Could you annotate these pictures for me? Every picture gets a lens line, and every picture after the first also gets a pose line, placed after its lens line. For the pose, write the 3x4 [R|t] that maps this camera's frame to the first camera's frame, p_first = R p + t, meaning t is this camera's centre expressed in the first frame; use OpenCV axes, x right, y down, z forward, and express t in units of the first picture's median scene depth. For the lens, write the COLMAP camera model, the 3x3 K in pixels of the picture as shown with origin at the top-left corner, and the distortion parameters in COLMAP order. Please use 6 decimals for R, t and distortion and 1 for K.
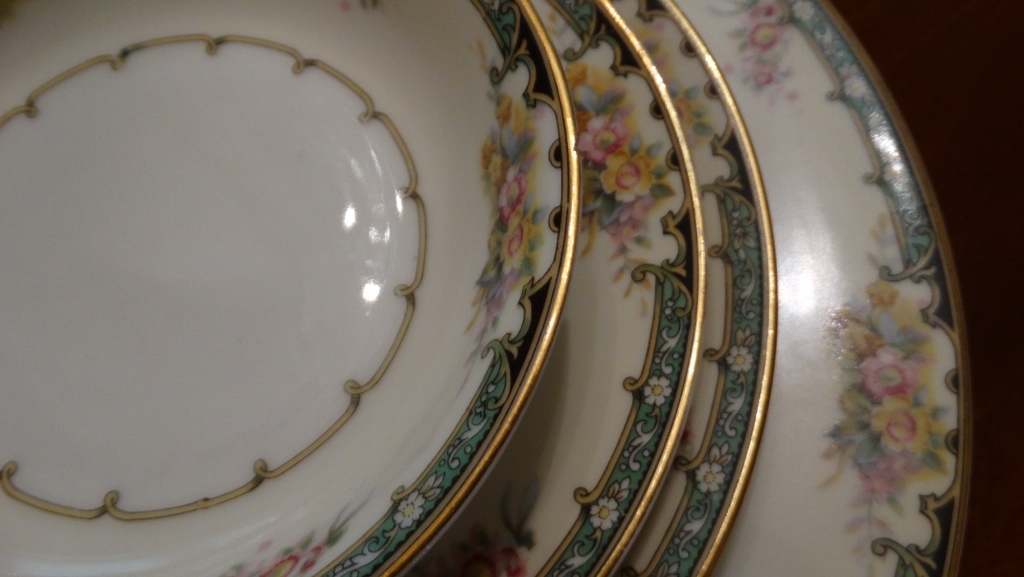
lens RADIAL K [[743.2, 0, 512.0], [0, 743.2, 288.5], [0, 0, 1]] dist [0.003496, -0.000465]
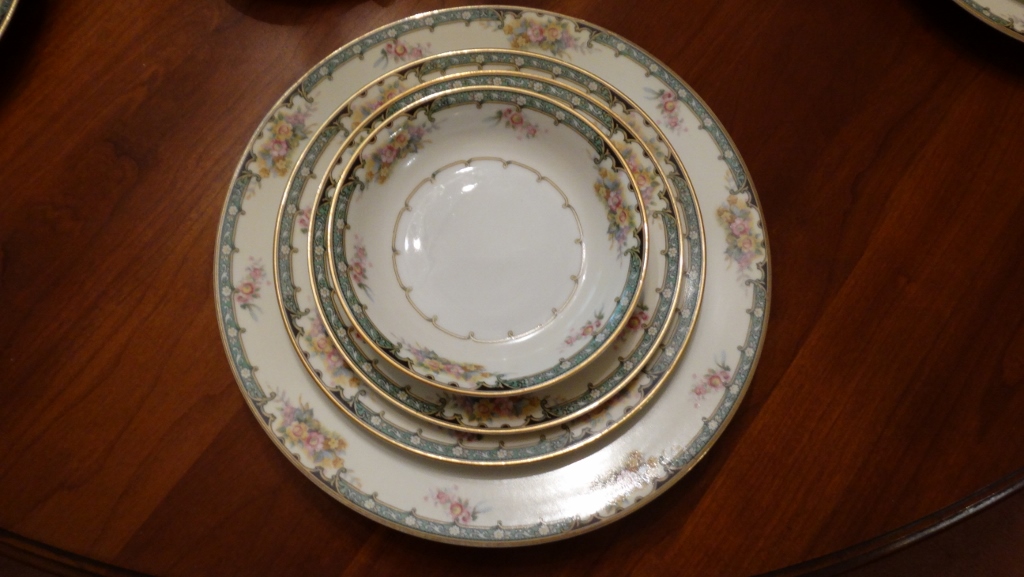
lens RADIAL K [[743.2, 0, 512.0], [0, 743.2, 288.5], [0, 0, 1]] dist [0.003496, -0.000465]
pose [[0.954003, -0.259727, 0.149733, -0.865599], [0.235749, 0.958466, 0.160518, -0.340651], [-0.185205, -0.117835, 0.975609, -1.748535]]
